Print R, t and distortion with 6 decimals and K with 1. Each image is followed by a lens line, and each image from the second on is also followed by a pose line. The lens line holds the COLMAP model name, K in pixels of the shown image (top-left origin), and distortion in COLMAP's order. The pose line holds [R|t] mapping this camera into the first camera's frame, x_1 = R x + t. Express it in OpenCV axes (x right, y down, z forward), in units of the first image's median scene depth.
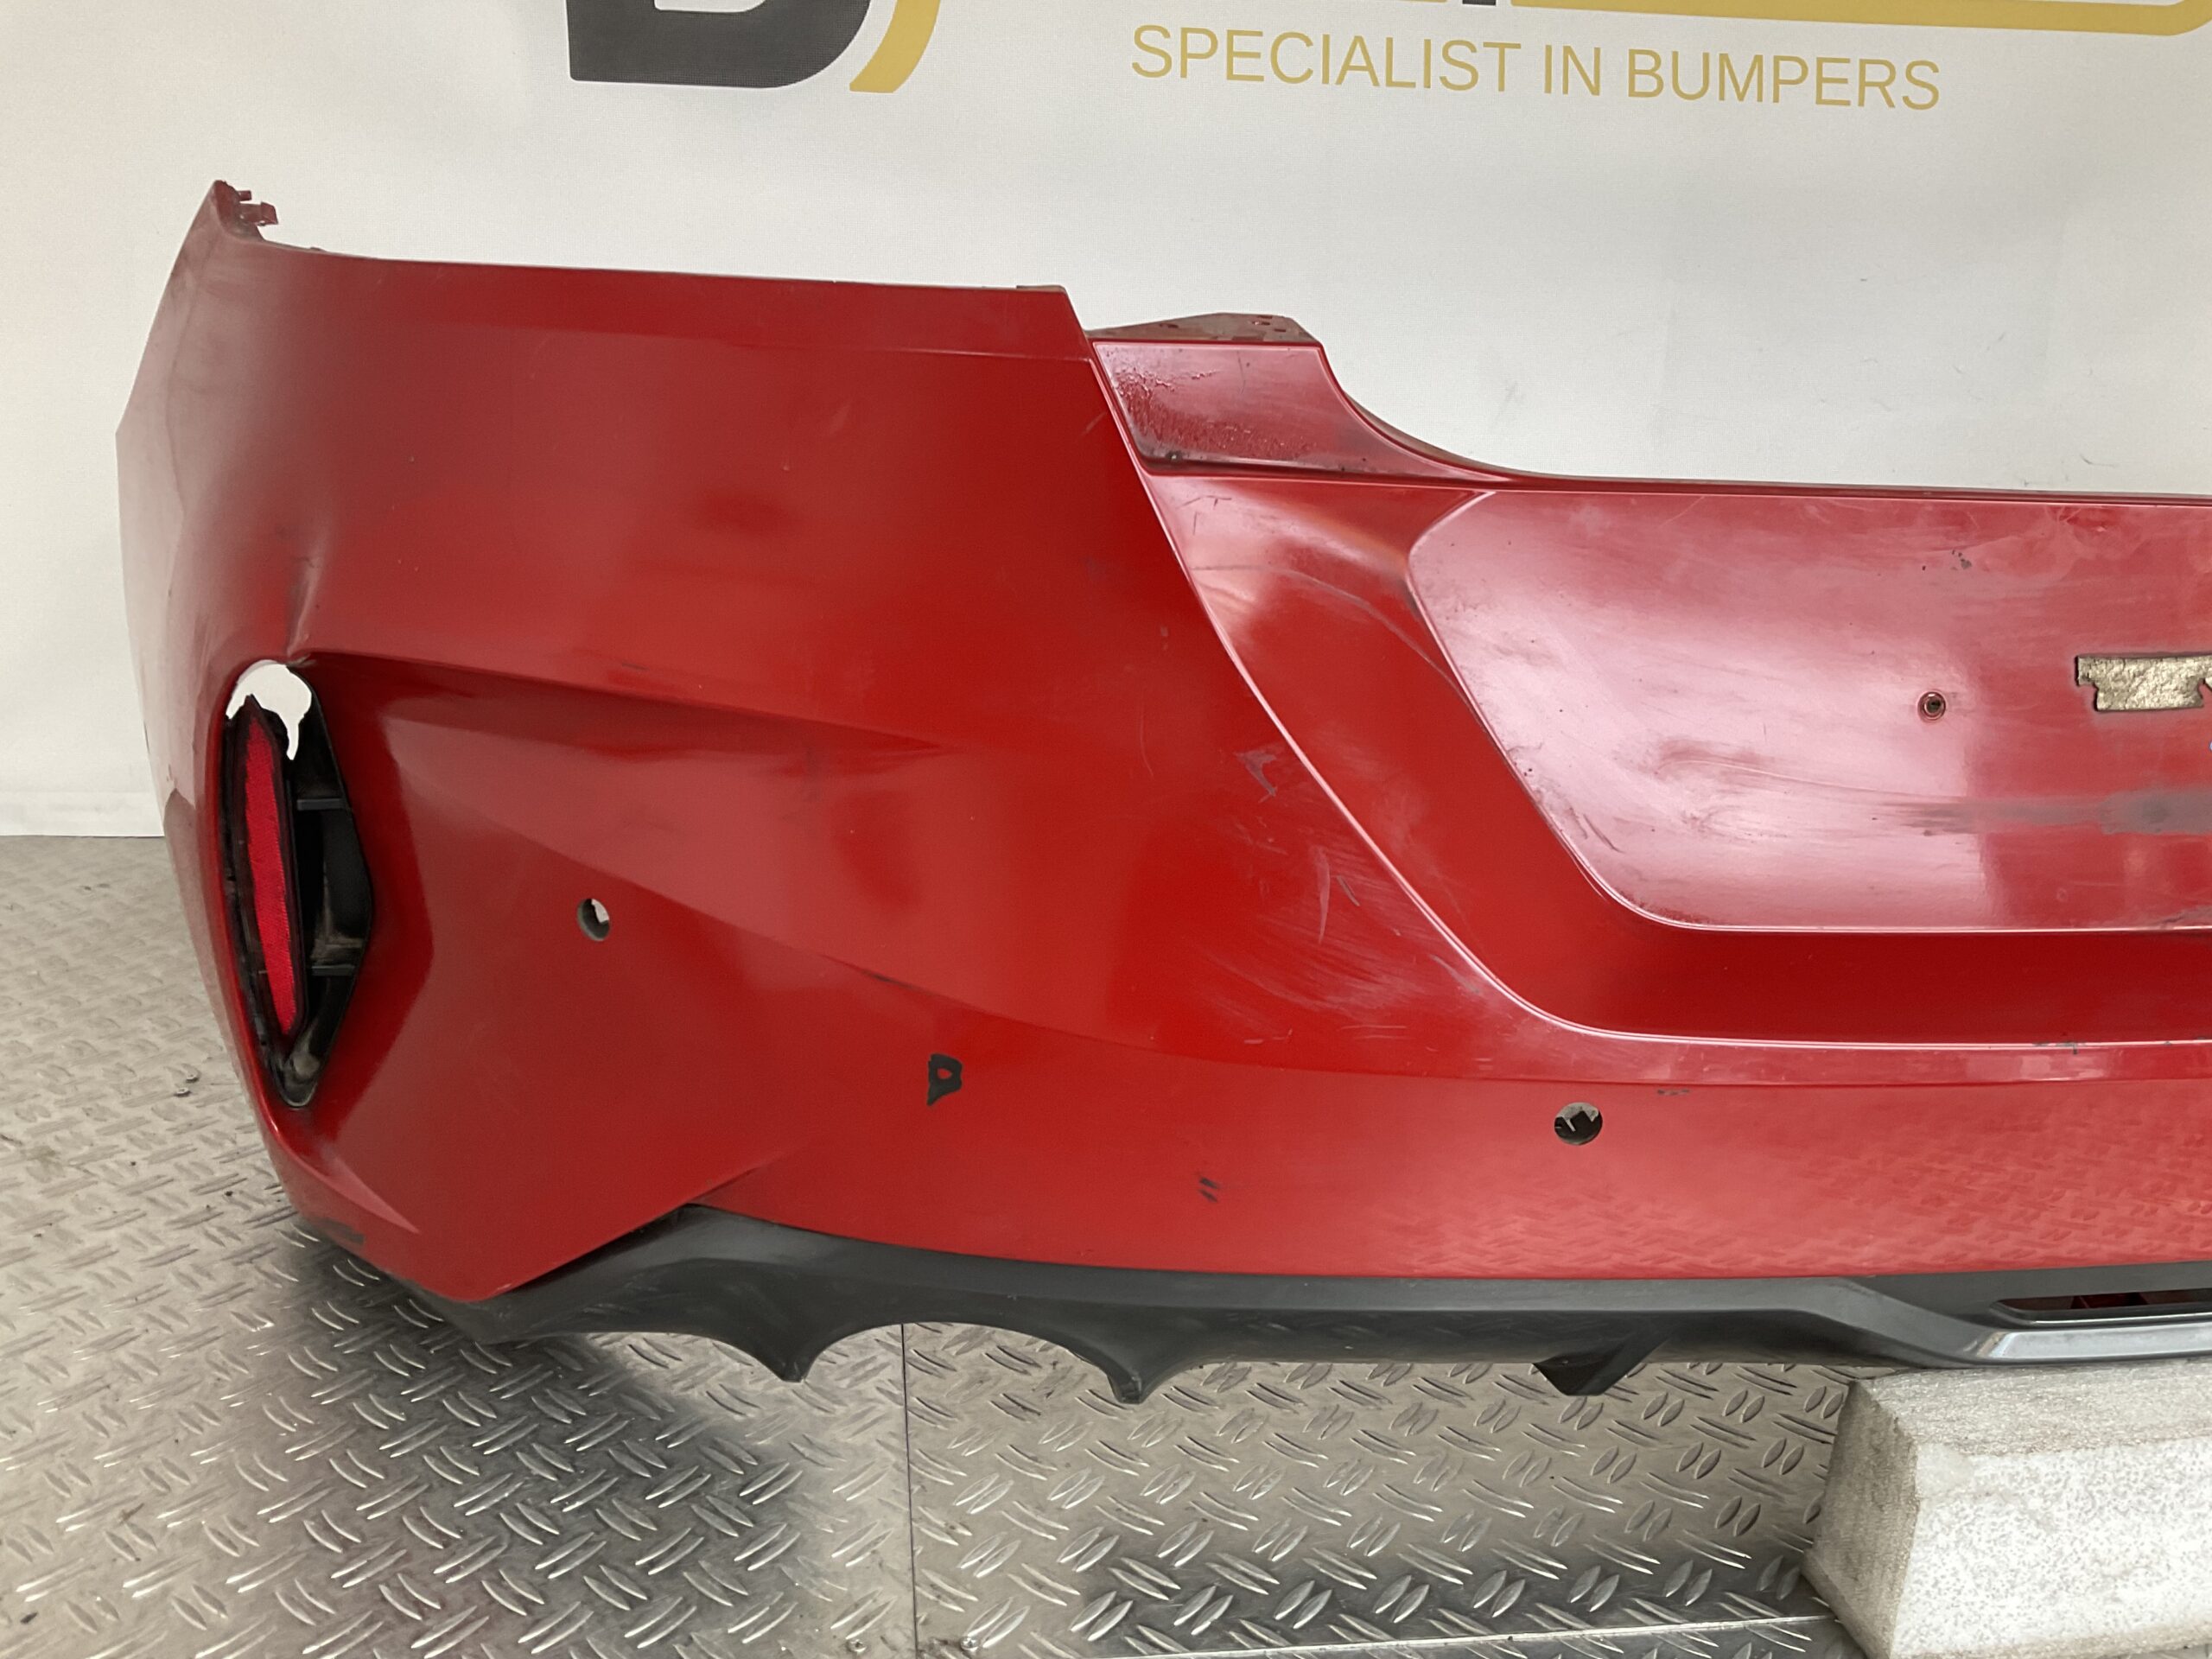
lens RADIAL K [[1837.0, 0, 1114.2], [0, 1837.0, 840.8], [0, 0, 1]] dist [0.054507, -0.115284]
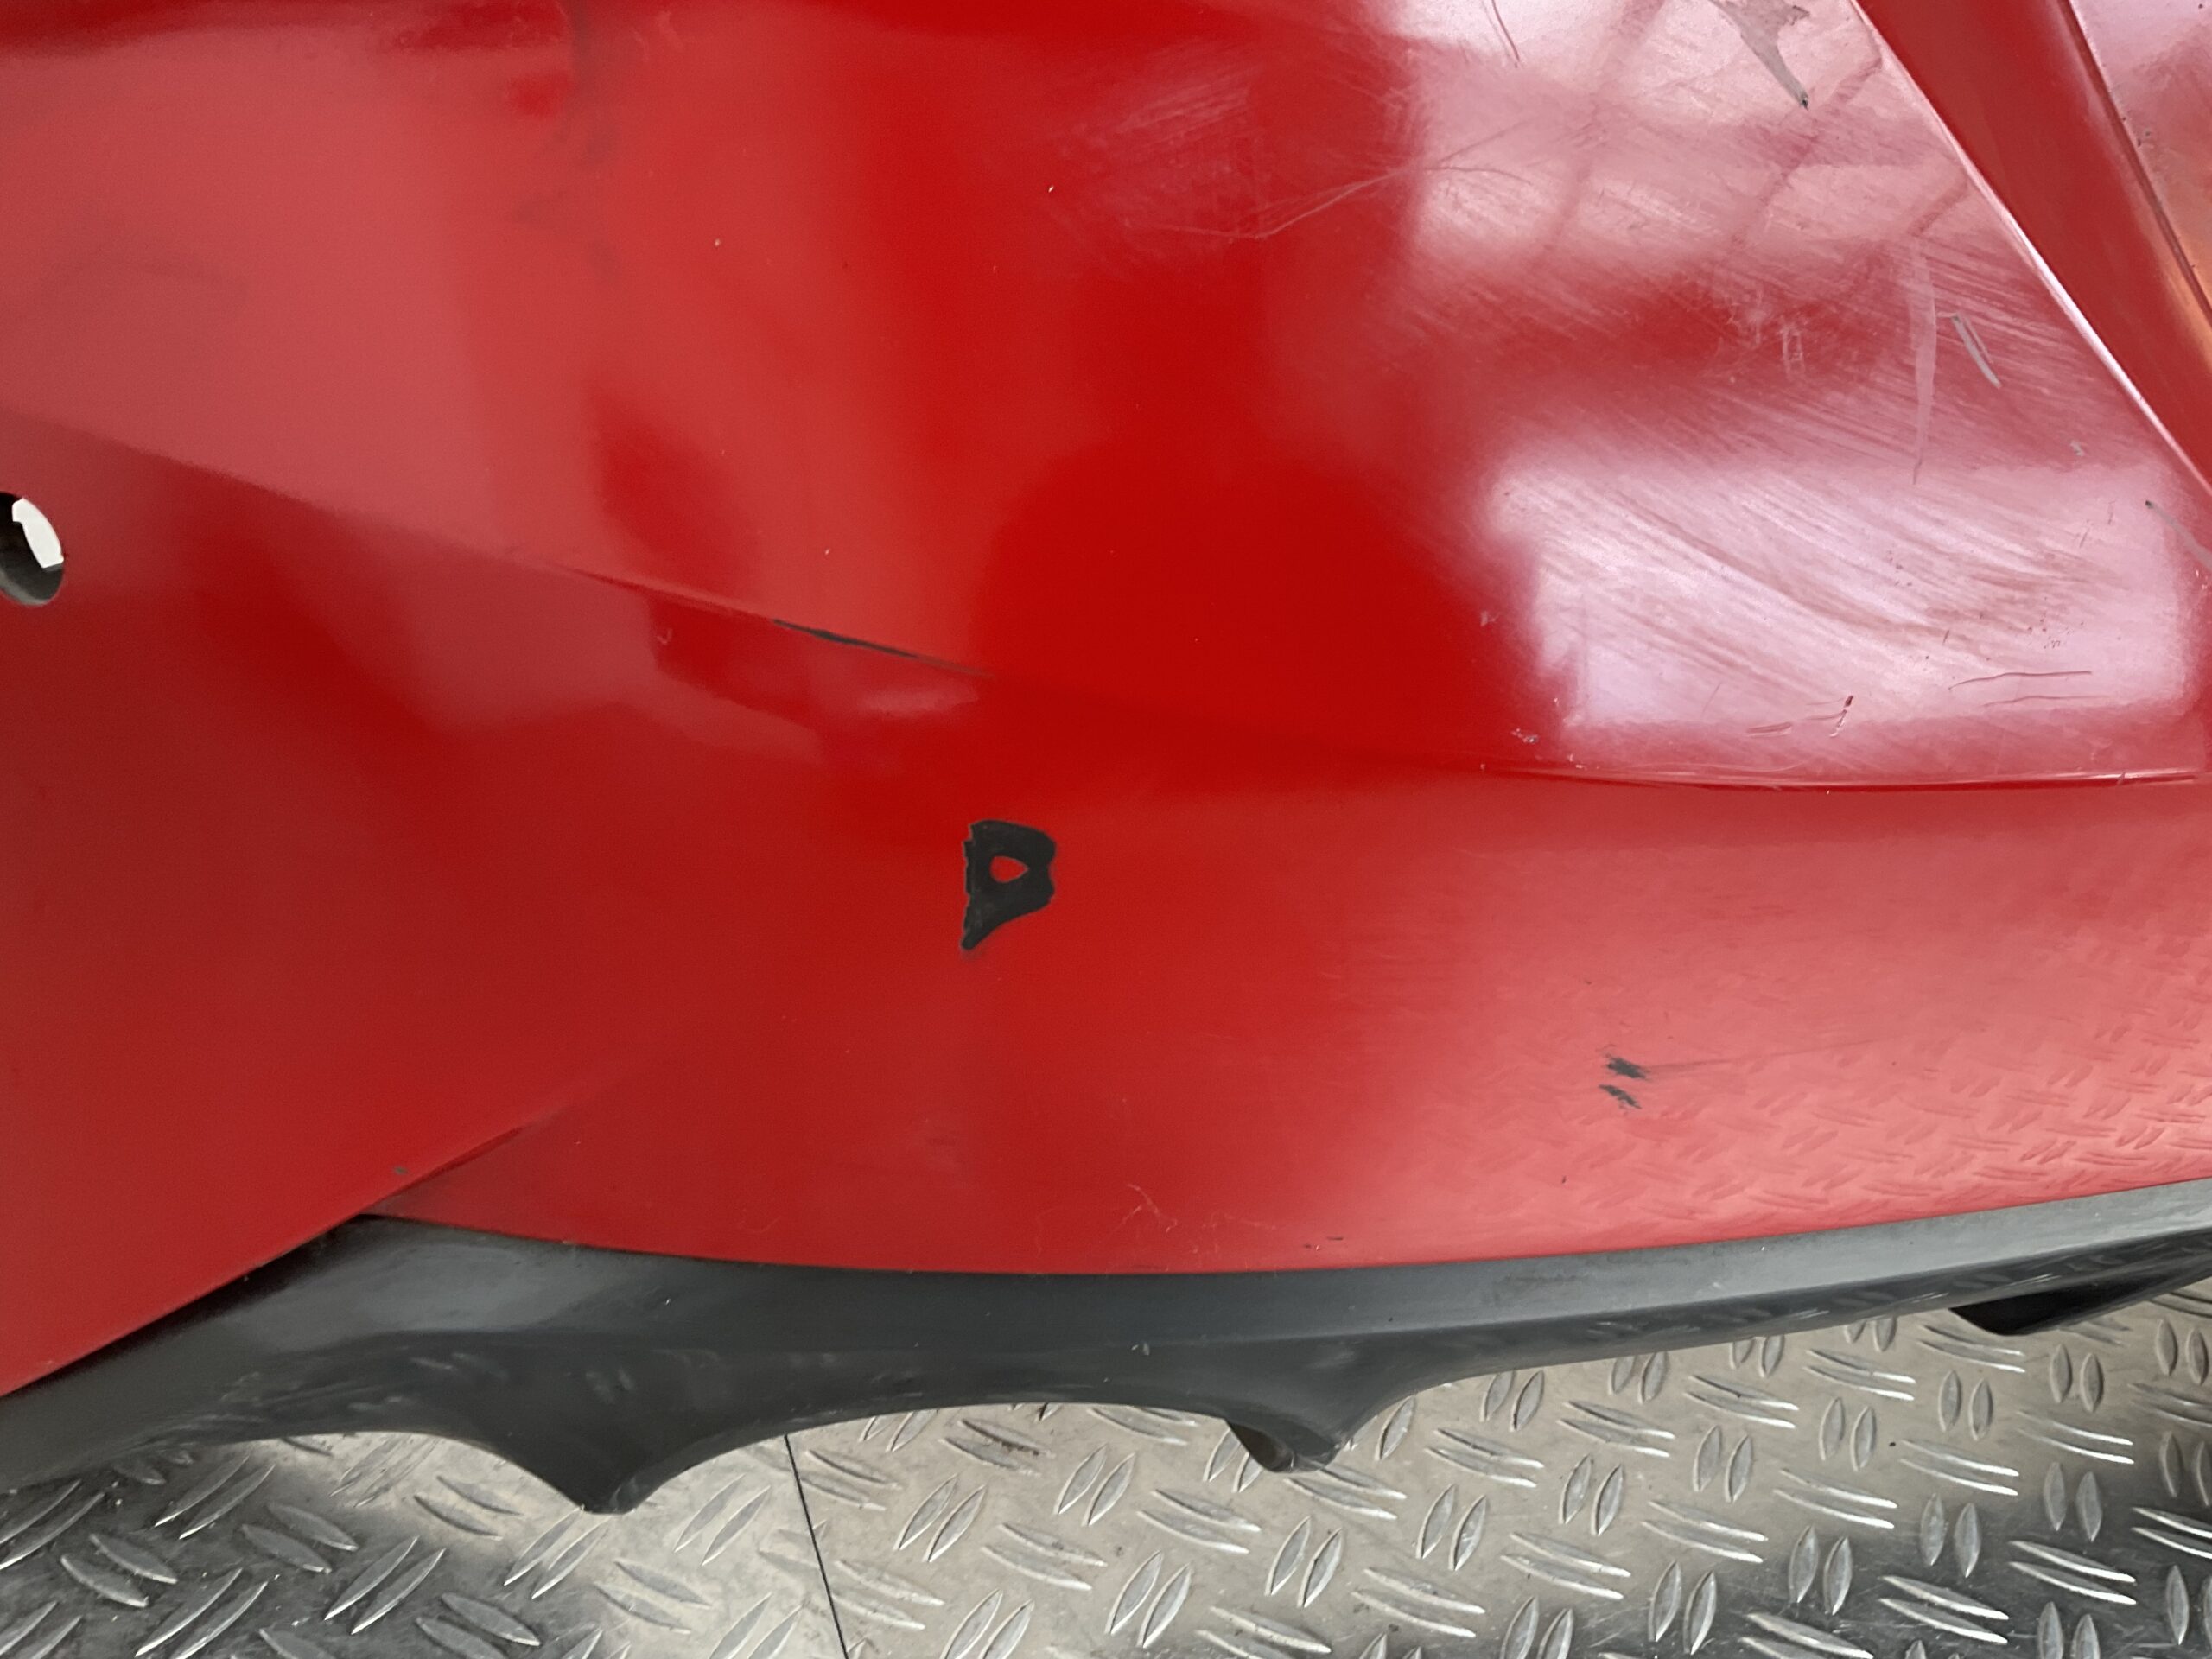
lens RADIAL K [[1914.4, 0, 1107.8], [0, 1914.4, 827.9], [0, 0, 1]] dist [-0.018549, -0.006967]
pose [[0.979676, -0.078756, 0.184477, -0.110214], [0.056149, 0.990601, 0.124725, 0.050870], [-0.192566, -0.111832, 0.974891, 0.445660]]
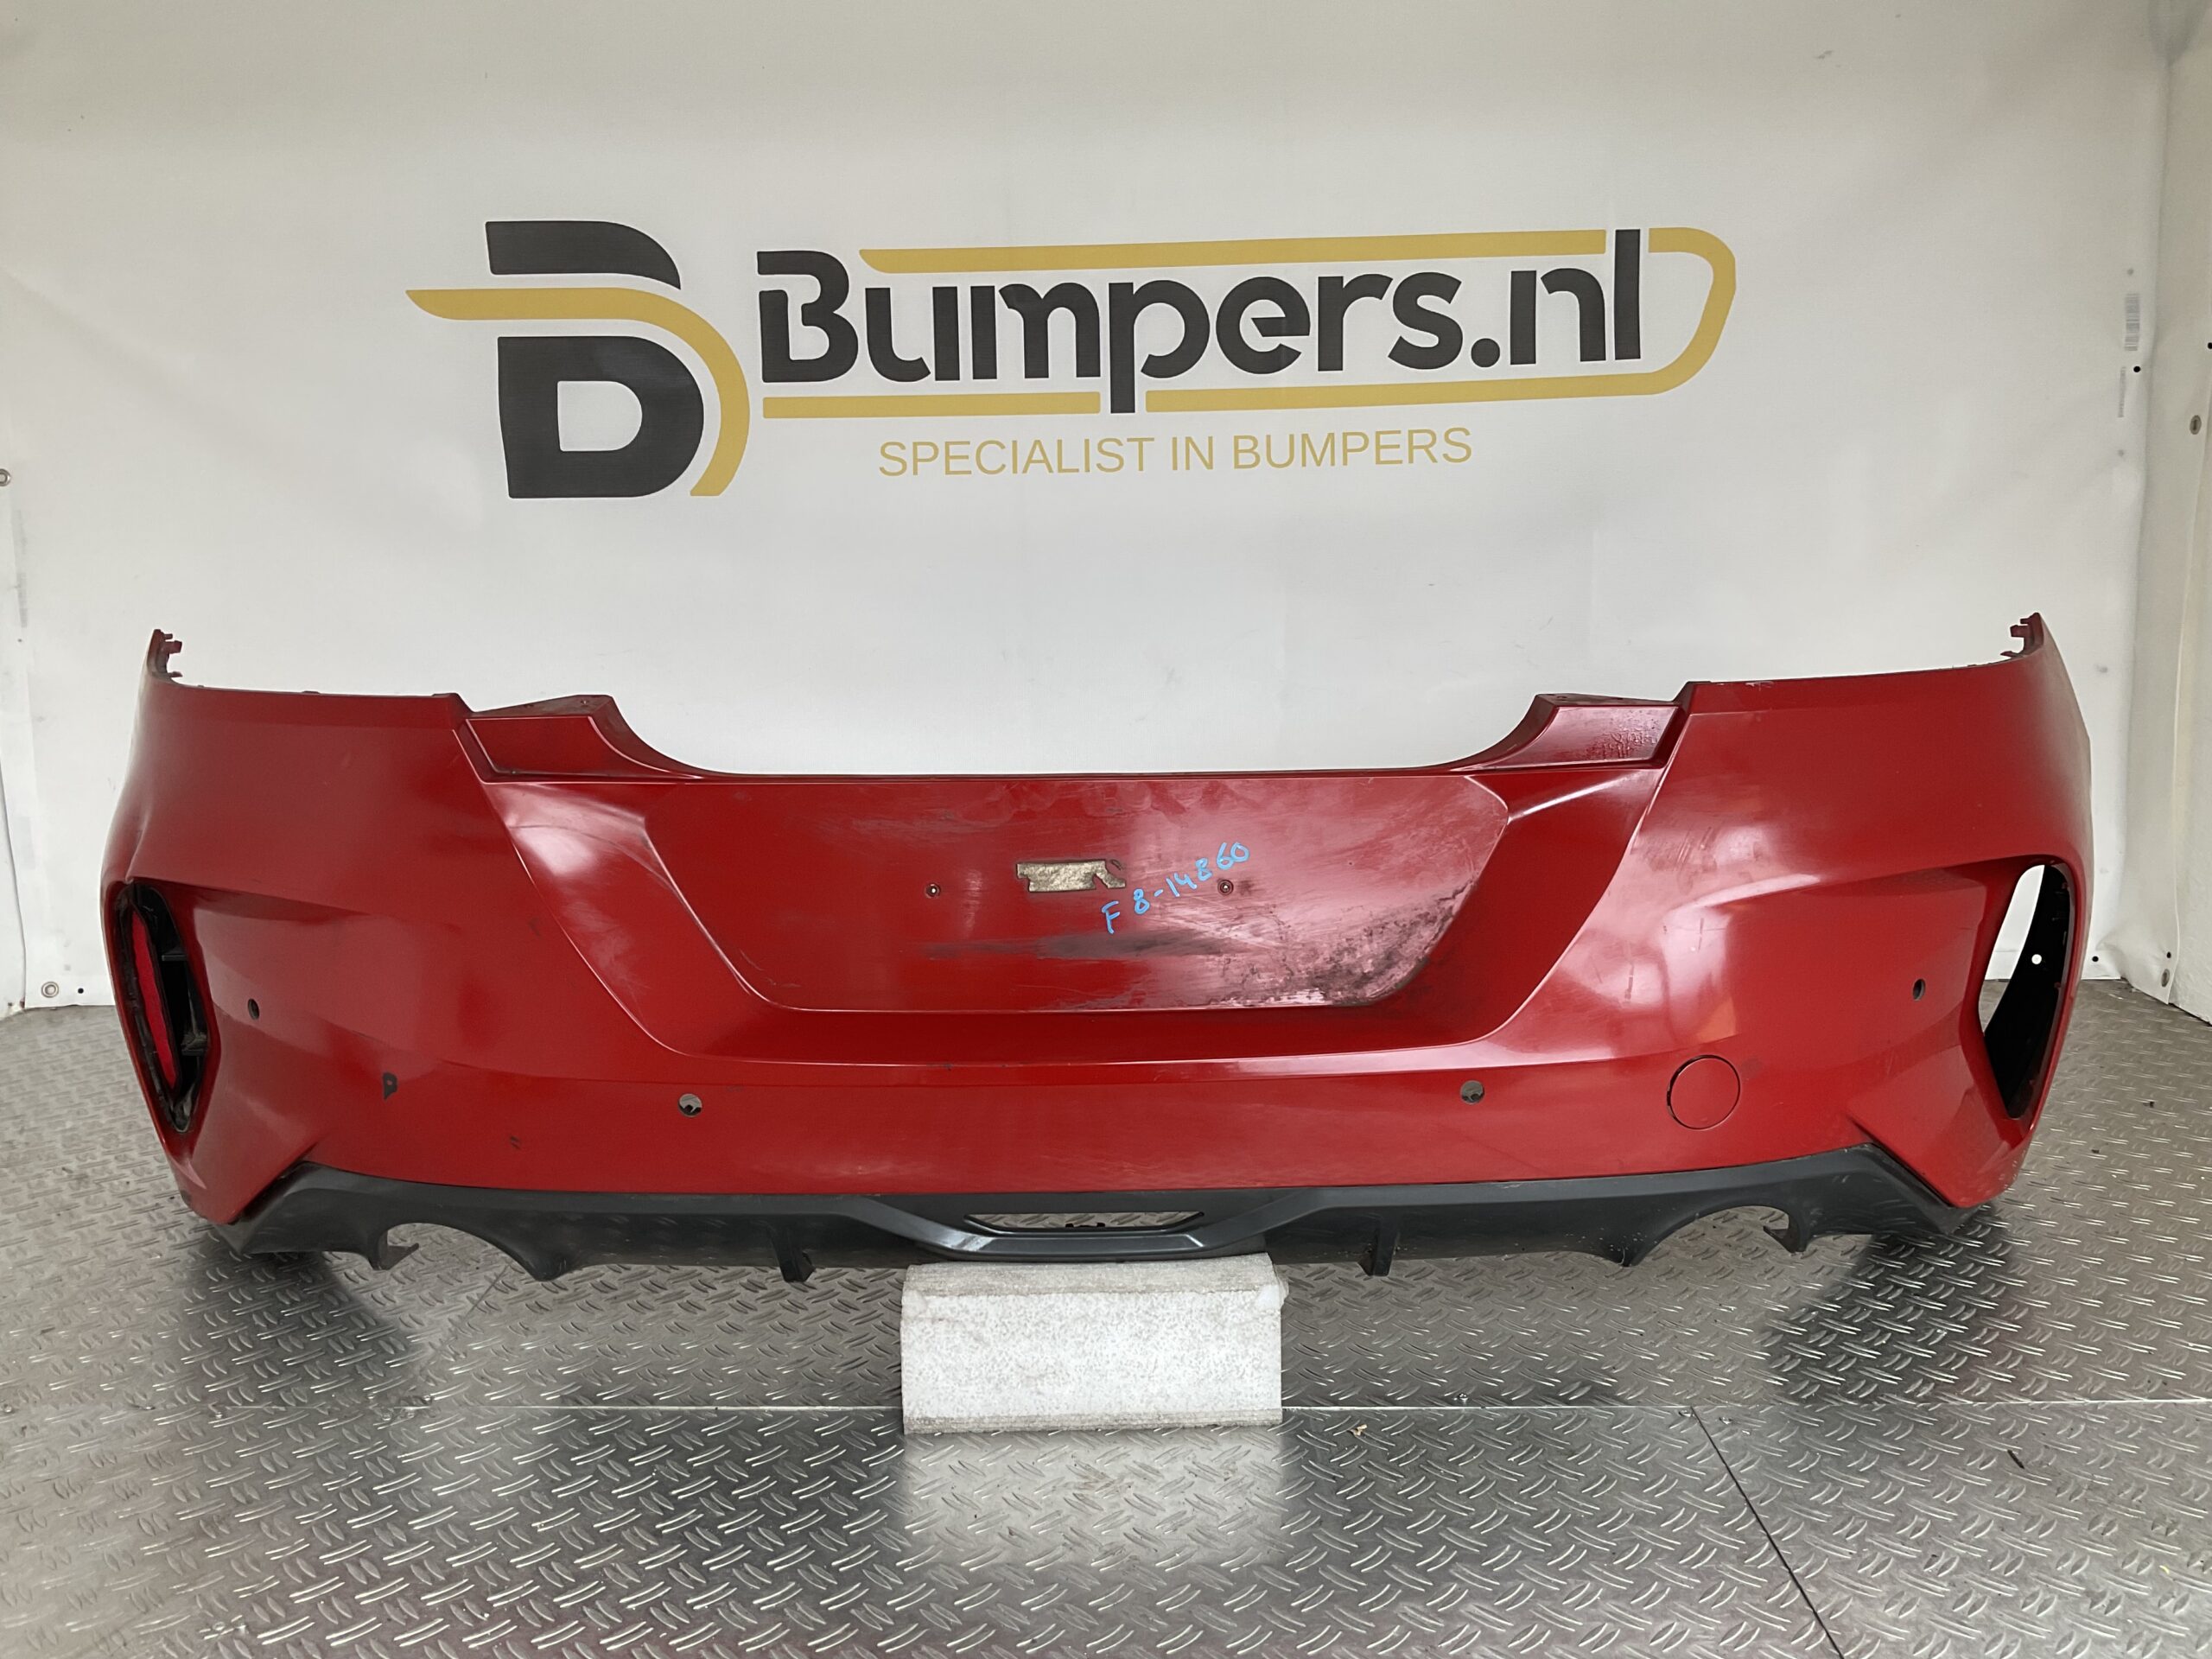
lens RADIAL K [[1837.0, 0, 1131.0], [0, 1837.0, 825.3], [0, 0, 1]] dist [0.054507, -0.115284]
pose [[0.988564, -0.020870, -0.149352, 0.751682], [0.002138, 0.992217, -0.124500, 0.076376], [0.150788, 0.122757, 0.980915, -0.656392]]
